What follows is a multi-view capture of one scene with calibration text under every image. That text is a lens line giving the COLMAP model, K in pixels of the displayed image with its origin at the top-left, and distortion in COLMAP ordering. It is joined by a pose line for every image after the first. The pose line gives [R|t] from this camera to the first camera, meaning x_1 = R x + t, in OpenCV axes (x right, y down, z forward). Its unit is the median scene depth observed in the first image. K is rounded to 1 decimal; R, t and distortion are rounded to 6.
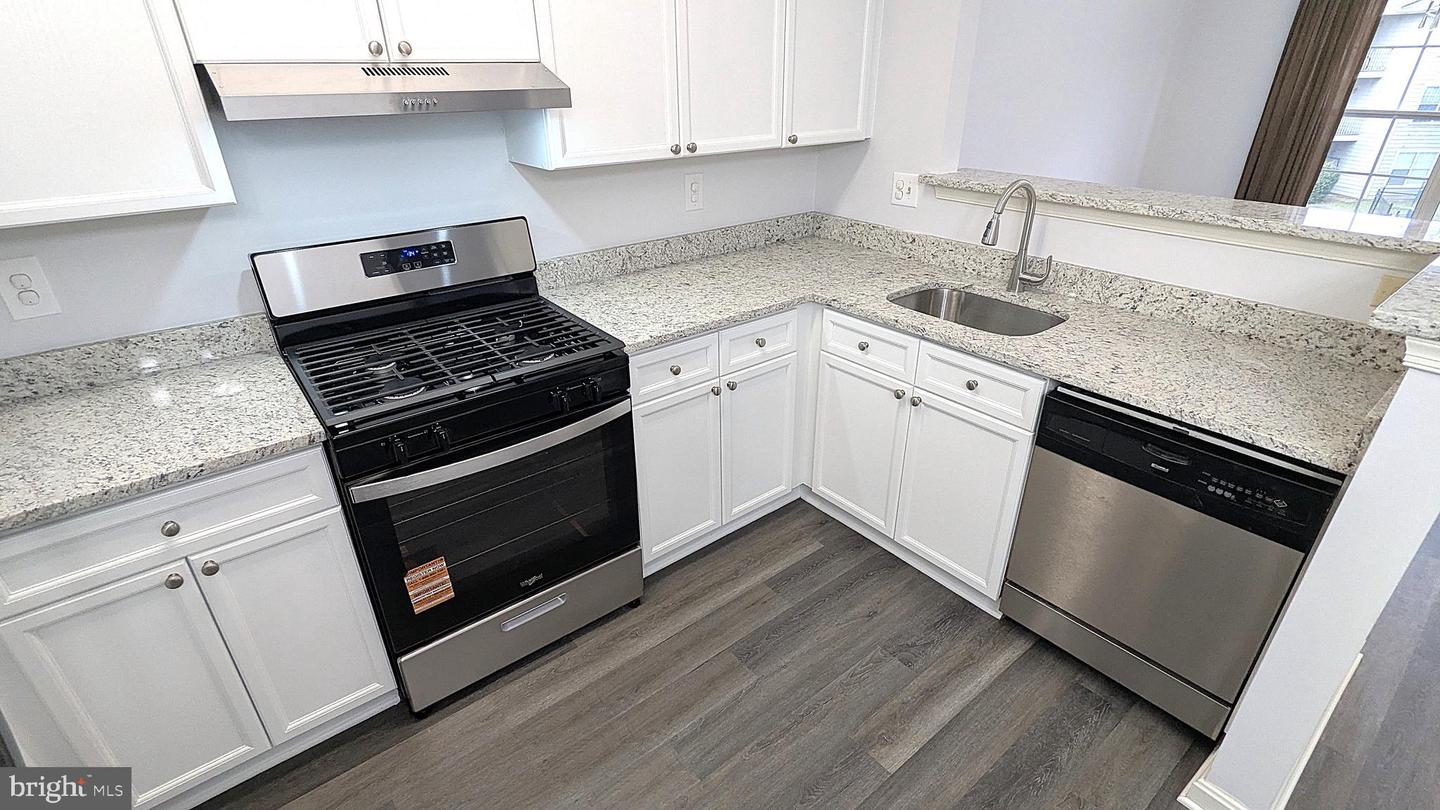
lens RADIAL K [[679.4, 0, 722.4], [0, 679.4, 408.1], [0, 0, 1]] dist [-0.003405, 0.000799]
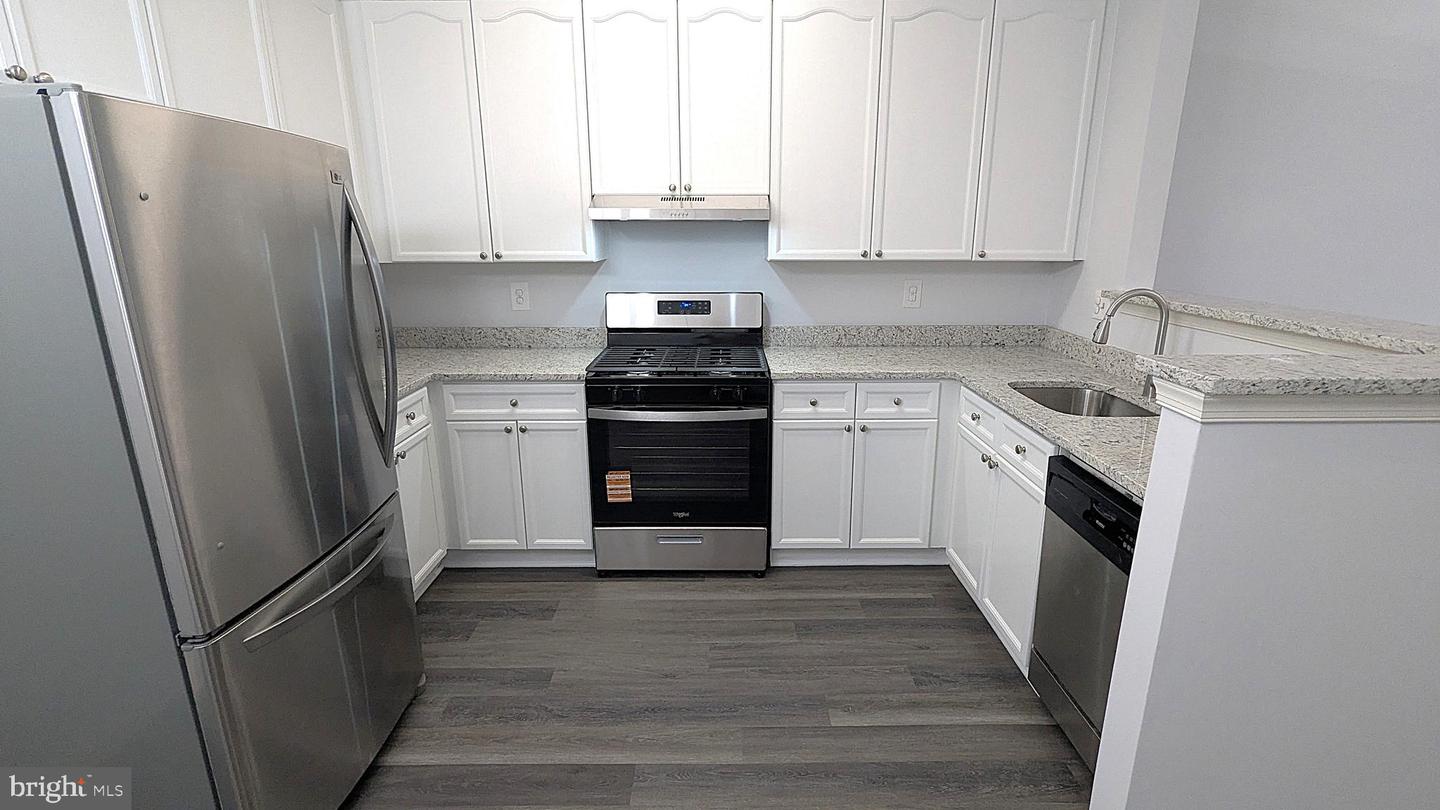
lens RADIAL K [[679.4, 0, 721.3], [0, 679.4, 407.9], [0, 0, 1]] dist [-0.003405, 0.000799]
pose [[0.776802, 0.166204, -0.607417, 0.634172], [-0.286216, 0.952345, -0.105445, 0.155954], [0.560945, 0.255763, 0.787354, -0.184018]]
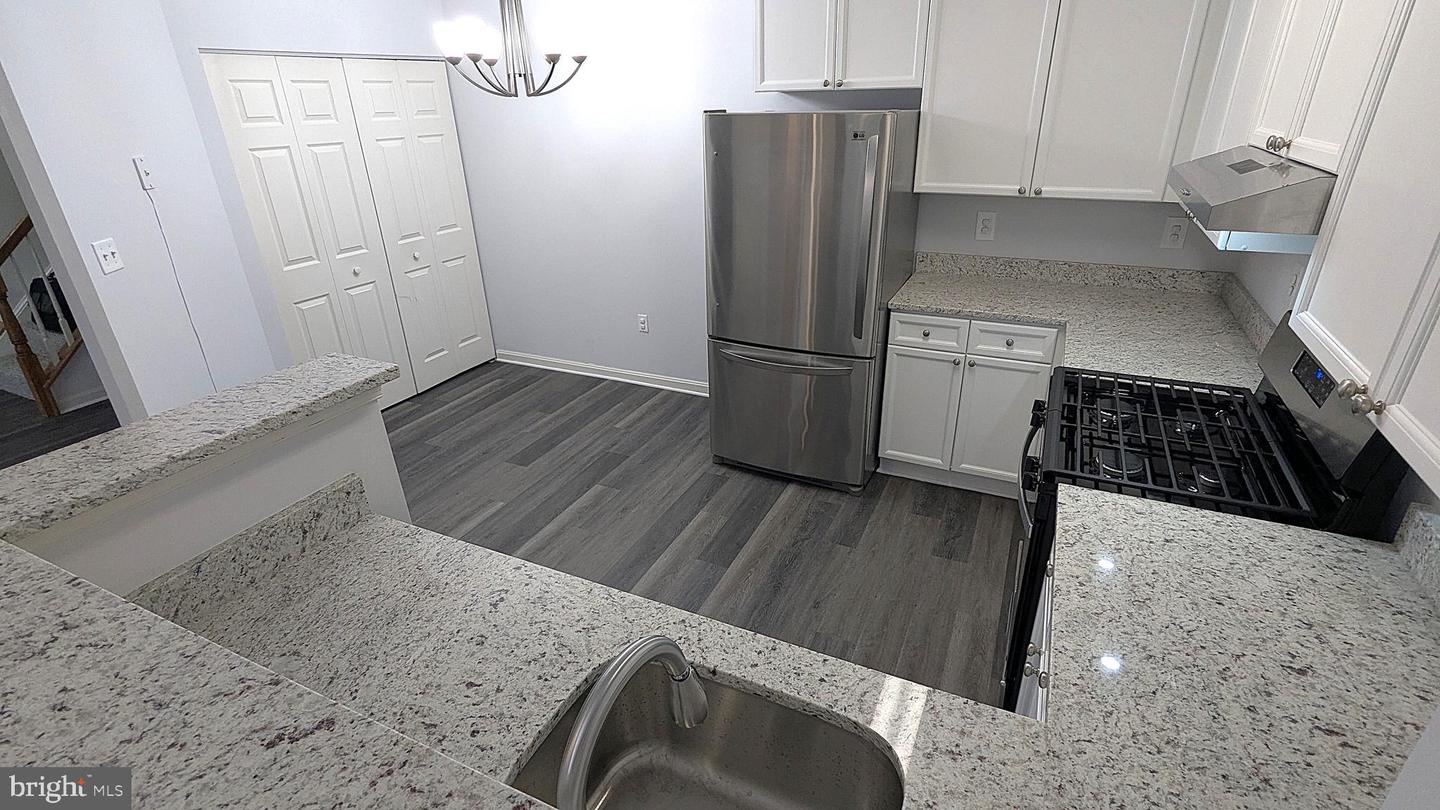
lens RADIAL K [[679.4, 0, 725.8], [0, 679.4, 410.6], [0, 0, 1]] dist [-0.003405, 0.000799]
pose [[-0.897709, 0.210555, -0.387022, 0.514033], [-0.171831, 0.641543, 0.747594, -0.677421], [0.405701, 0.737624, -0.539739, 1.151407]]
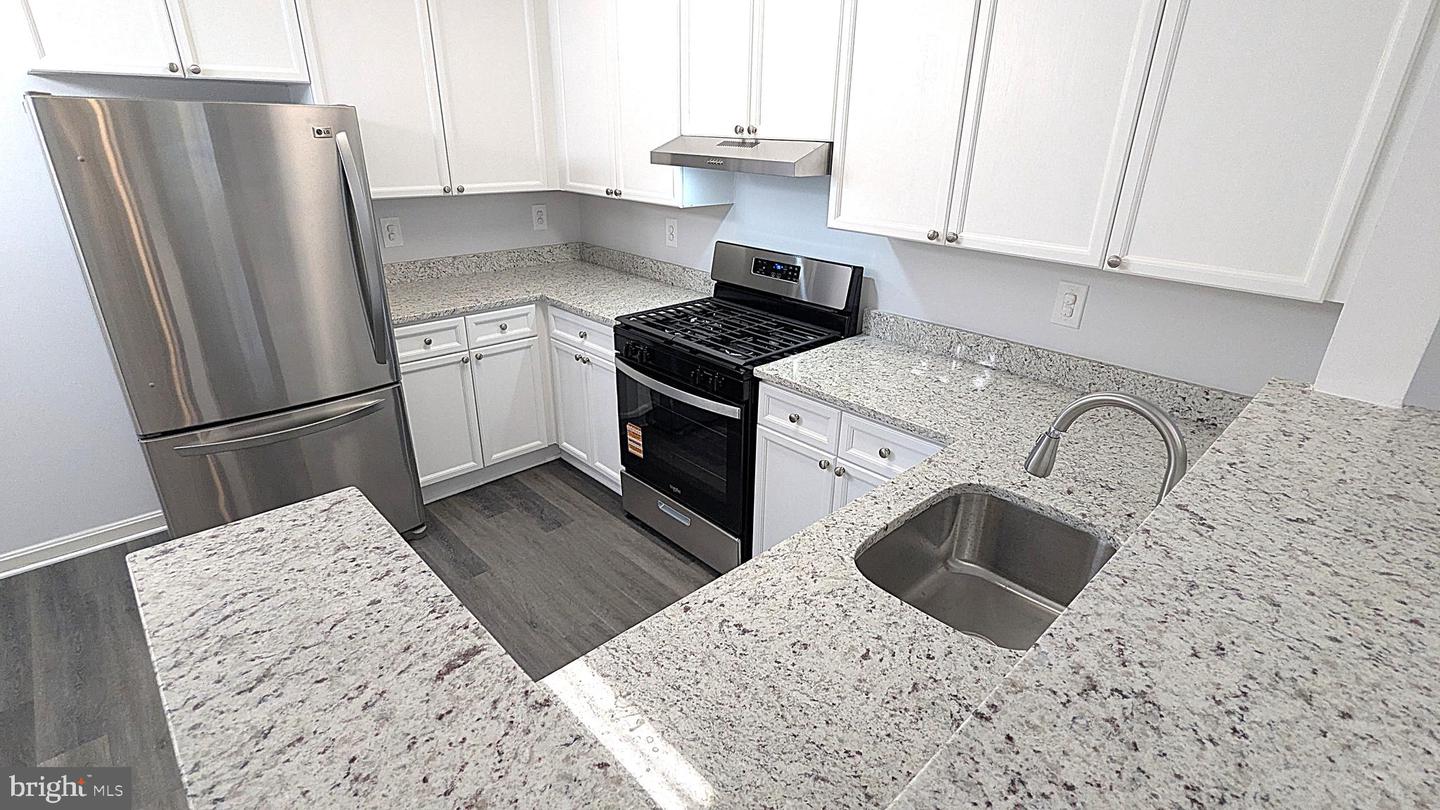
lens RADIAL K [[679.4, 0, 721.4], [0, 679.4, 409.4], [0, 0, 1]] dist [-0.003405, 0.000799]
pose [[0.085176, 0.393896, -0.915200, 0.924485], [-0.466235, 0.827526, 0.312770, -0.359387], [0.880551, 0.400058, 0.254133, 0.631887]]
